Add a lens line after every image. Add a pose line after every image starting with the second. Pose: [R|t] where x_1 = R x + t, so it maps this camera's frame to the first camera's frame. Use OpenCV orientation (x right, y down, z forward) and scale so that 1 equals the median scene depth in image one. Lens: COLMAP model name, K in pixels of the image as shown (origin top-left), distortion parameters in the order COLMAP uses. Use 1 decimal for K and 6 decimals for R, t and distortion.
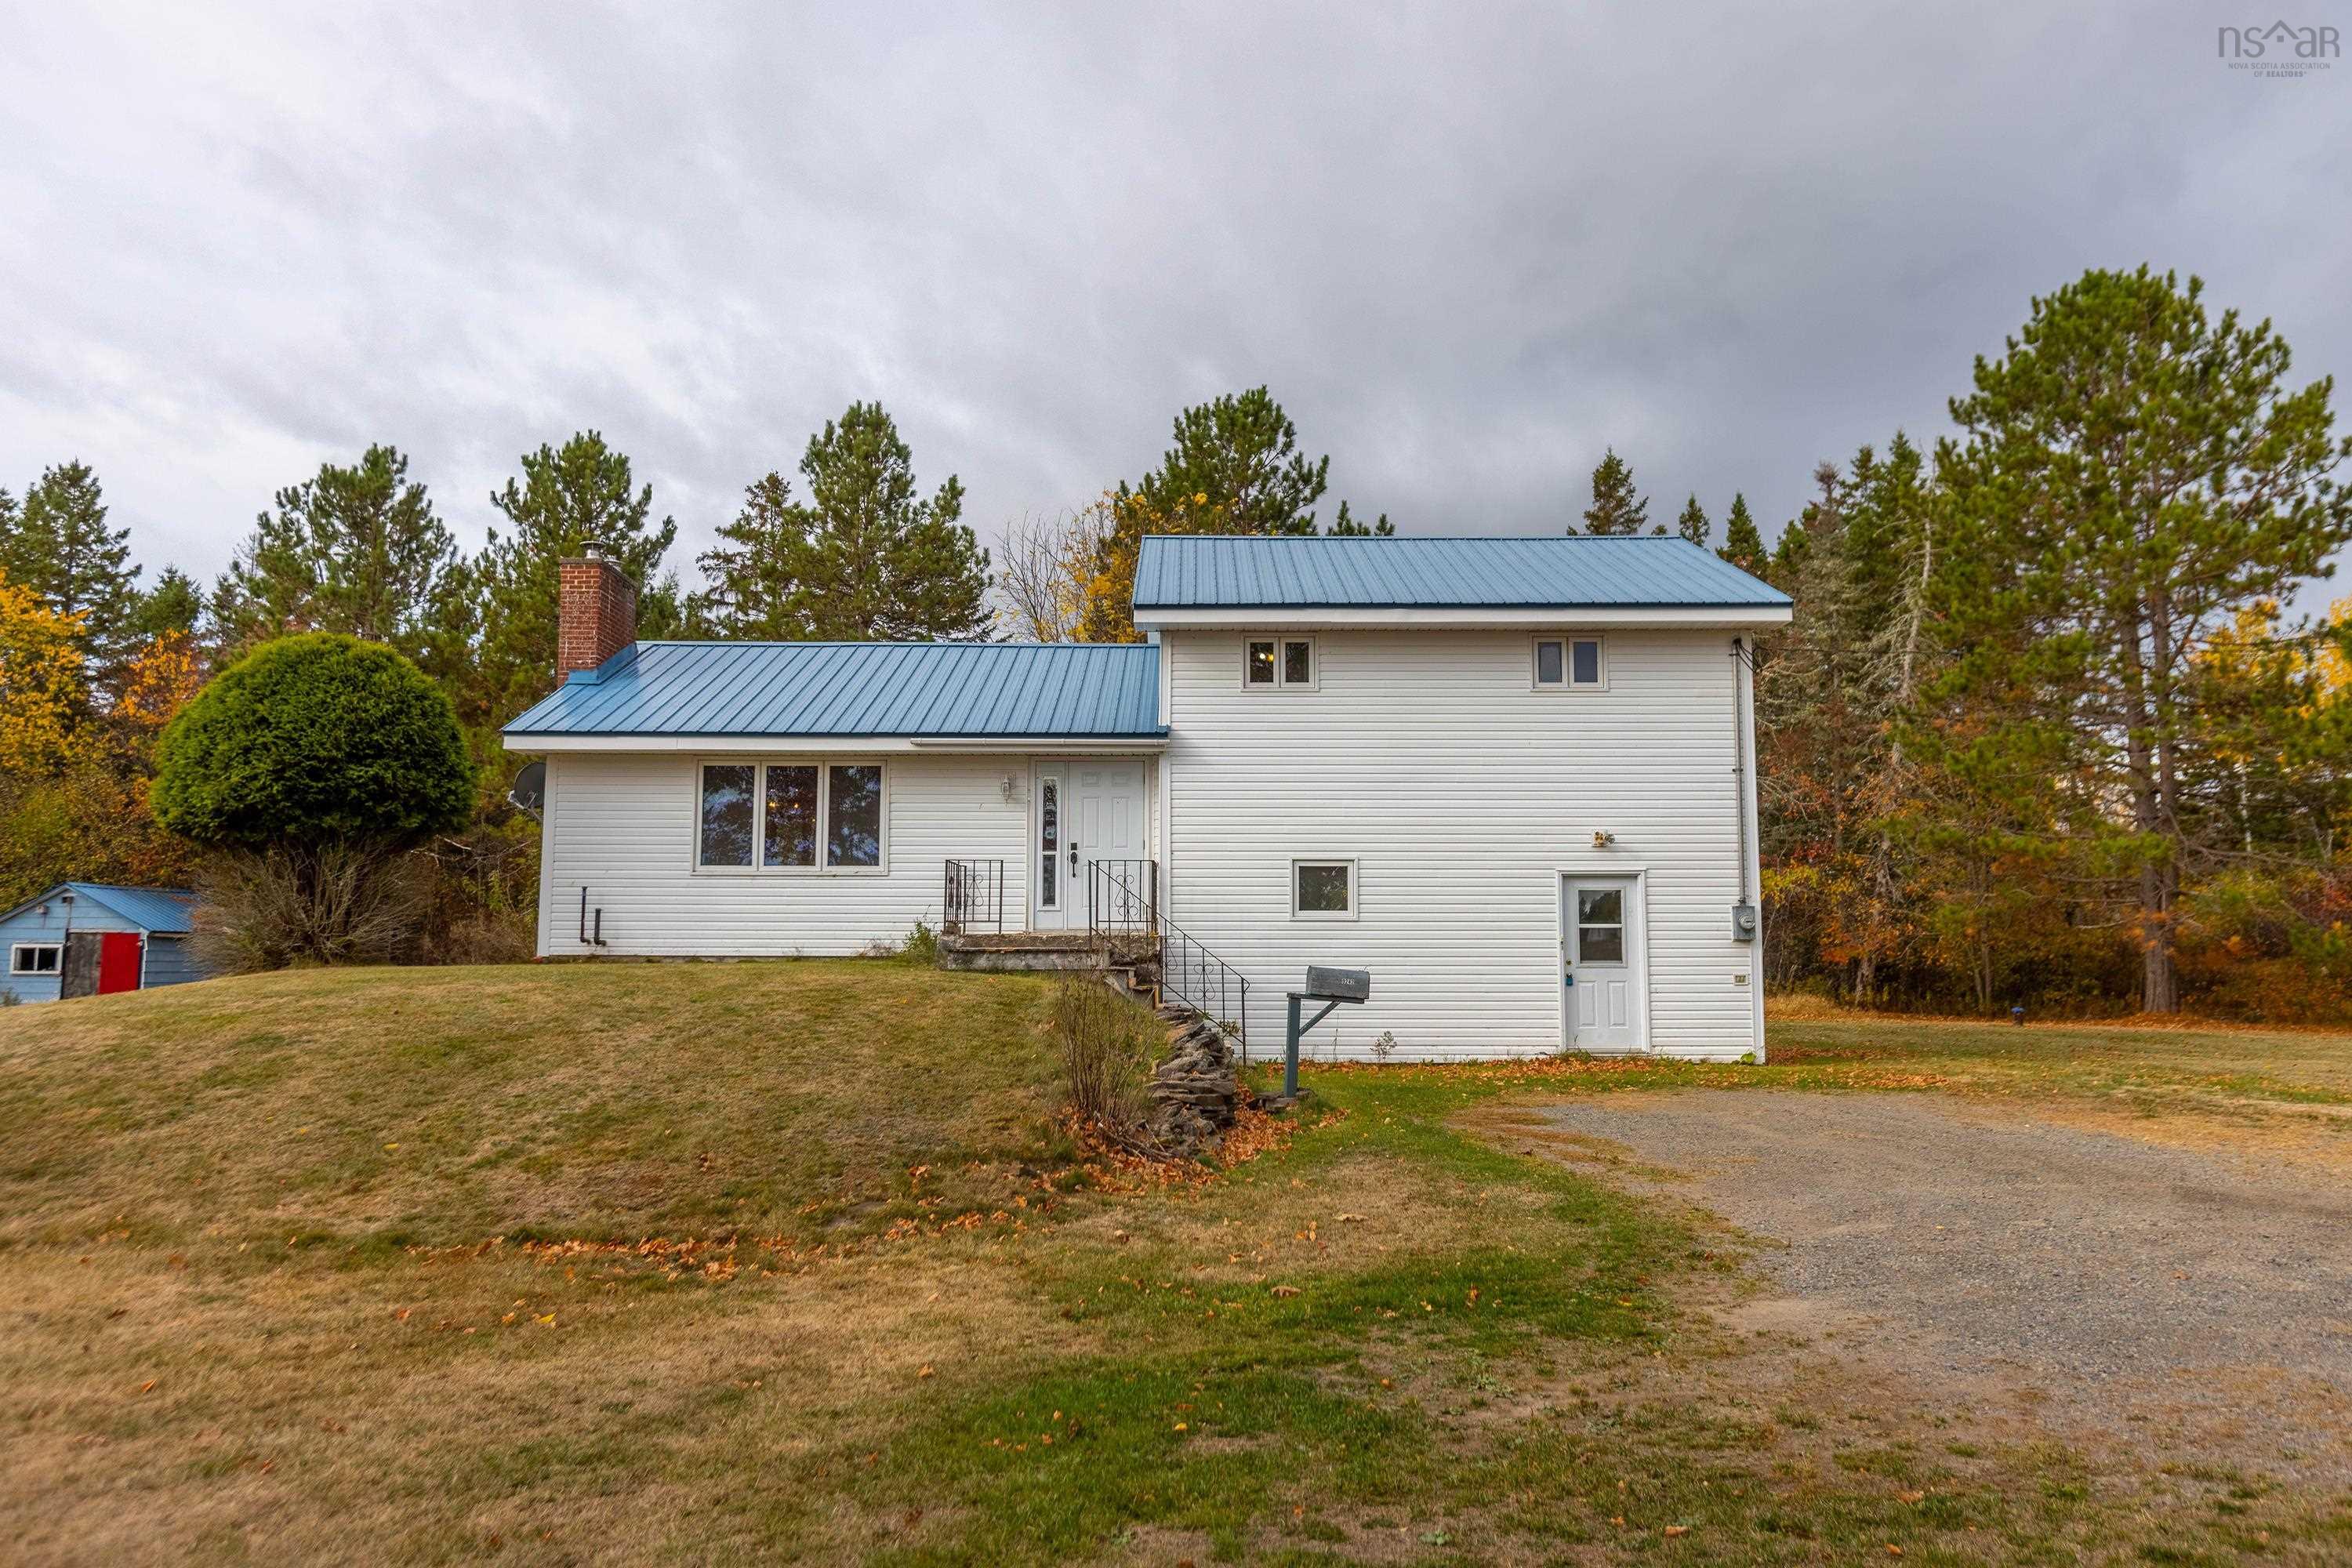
lens RADIAL K [[1742.6, 0, 1178.1], [0, 1742.6, 779.7], [0, 0, 1]] dist [-0.008176, 0.001168]
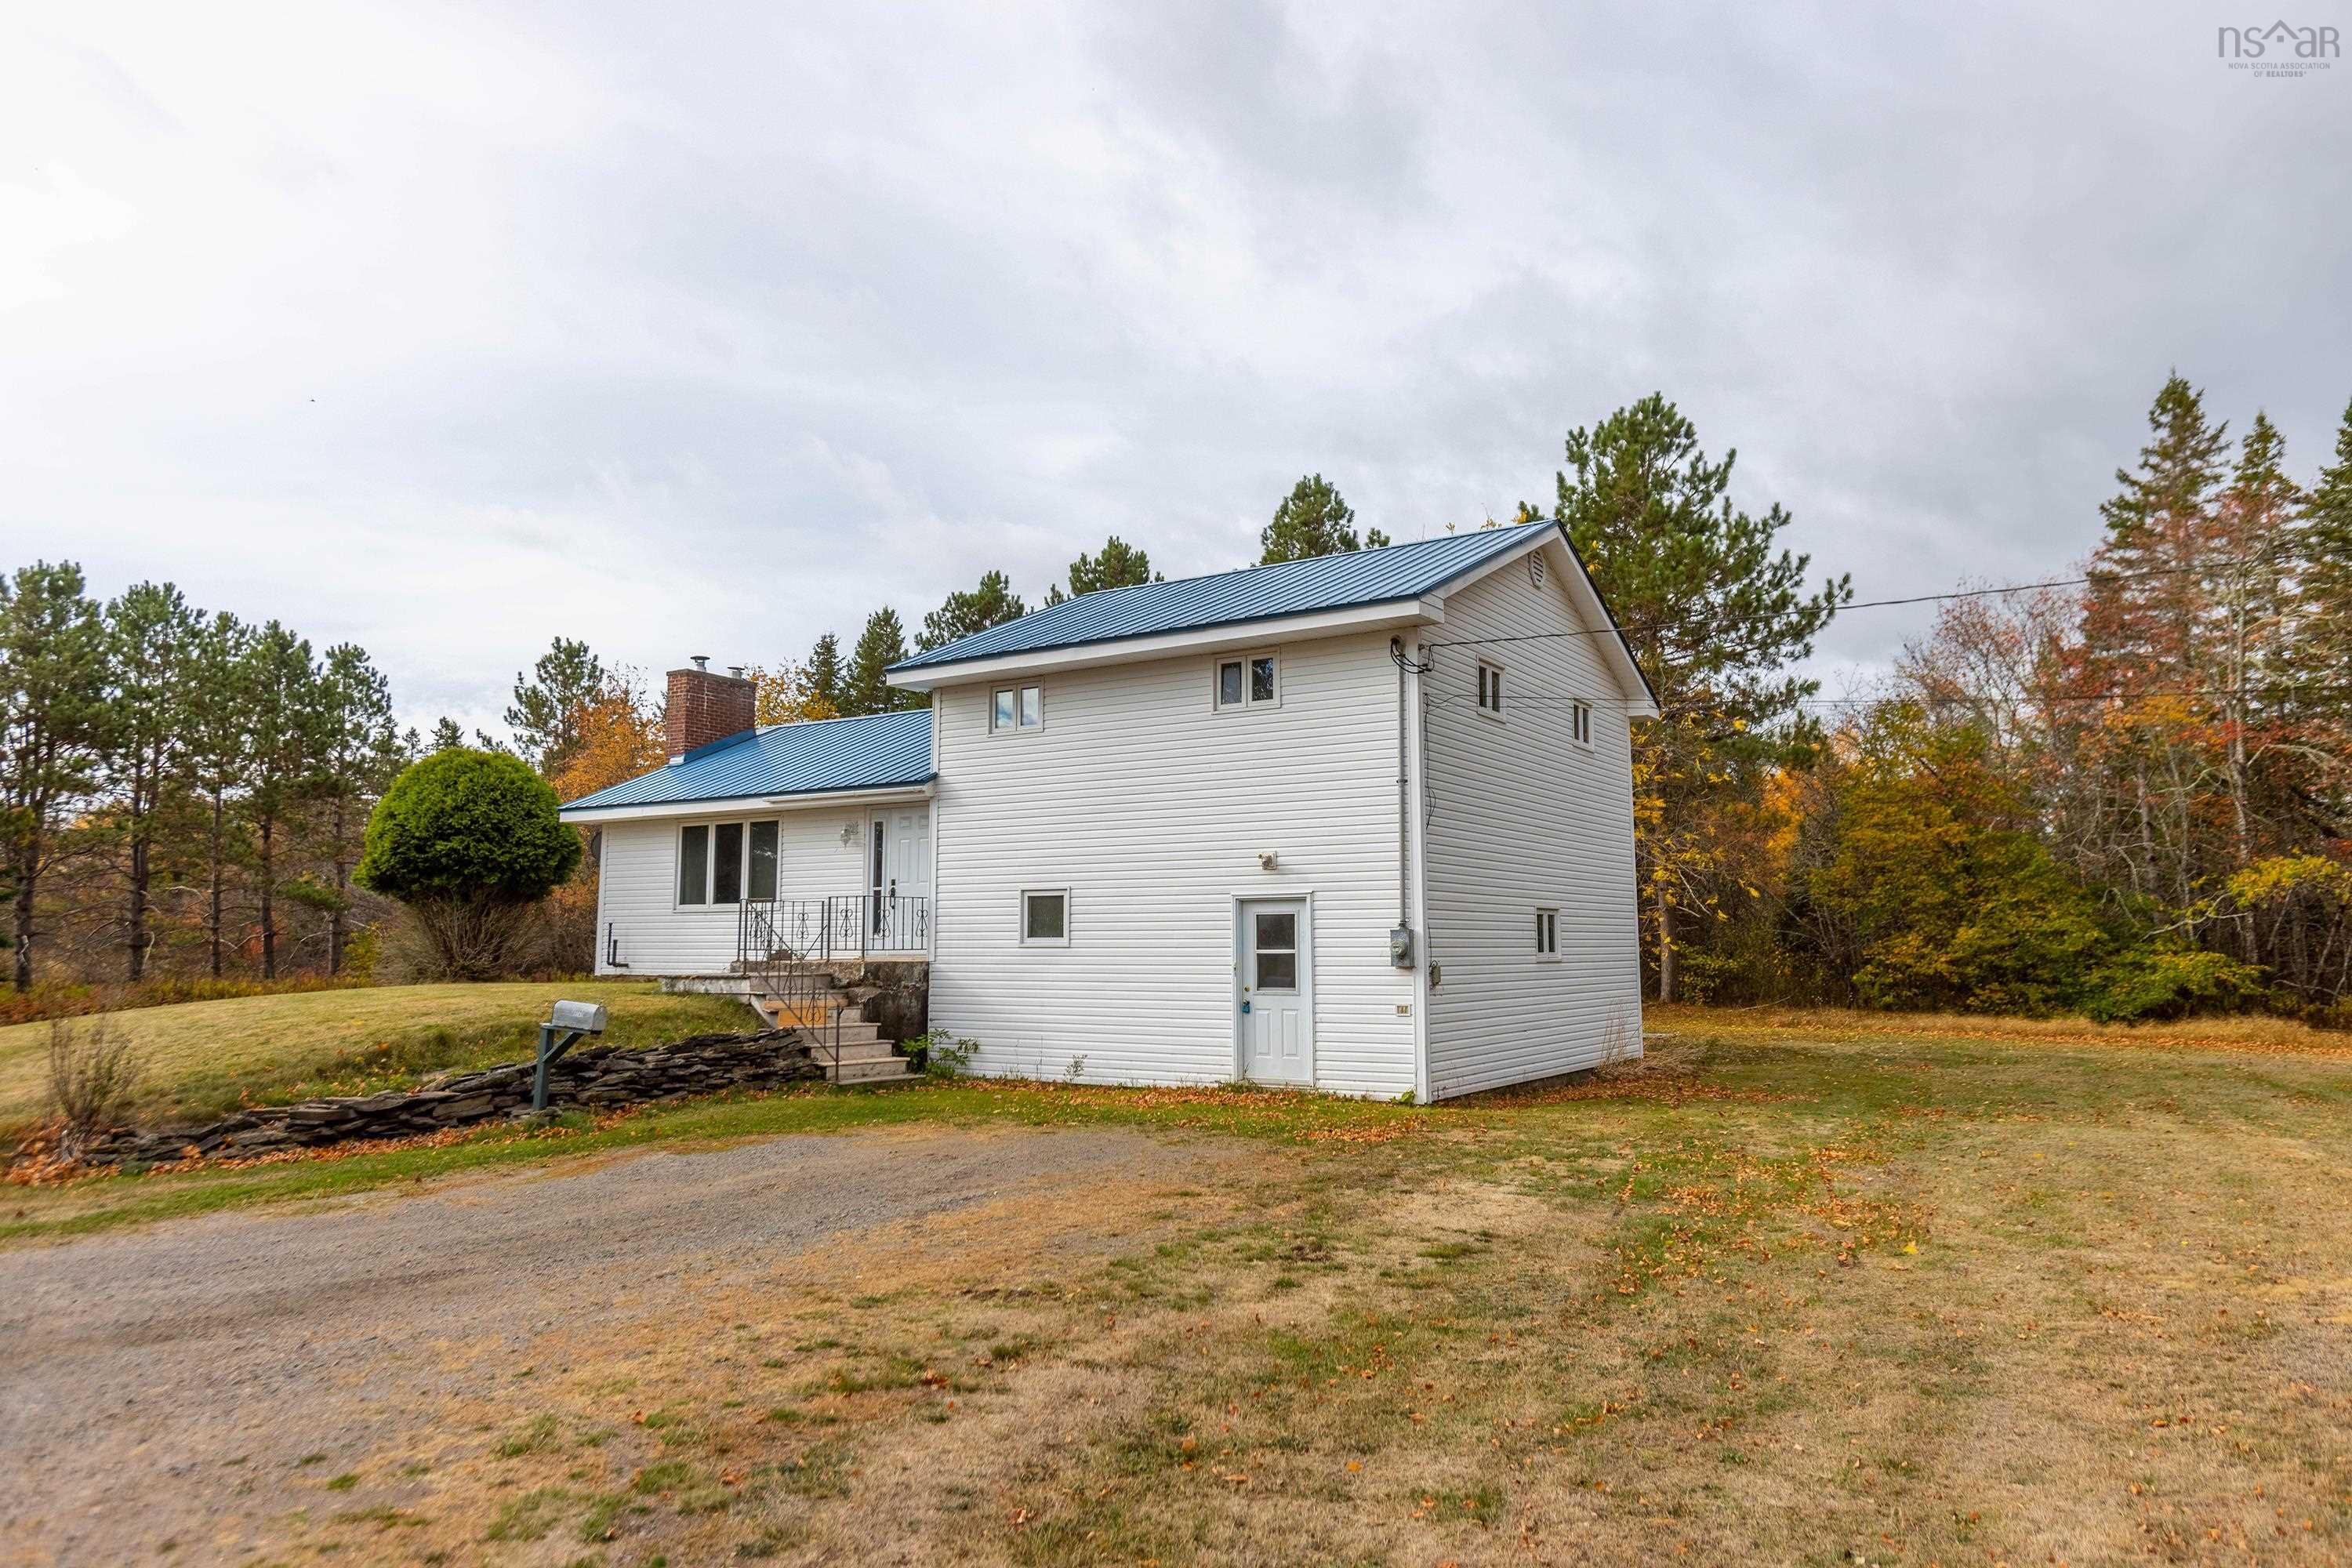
lens RADIAL K [[1534.3, 0, 1176.1], [0, 1534.3, 791.4], [0, 0, 1]] dist [0.007335, 0.002606]
pose [[0.836173, -0.058789, -0.545306, 0.662879], [0.056452, 0.998183, -0.021050, 0.010493], [0.545553, -0.013182, 0.837973, 0.260878]]
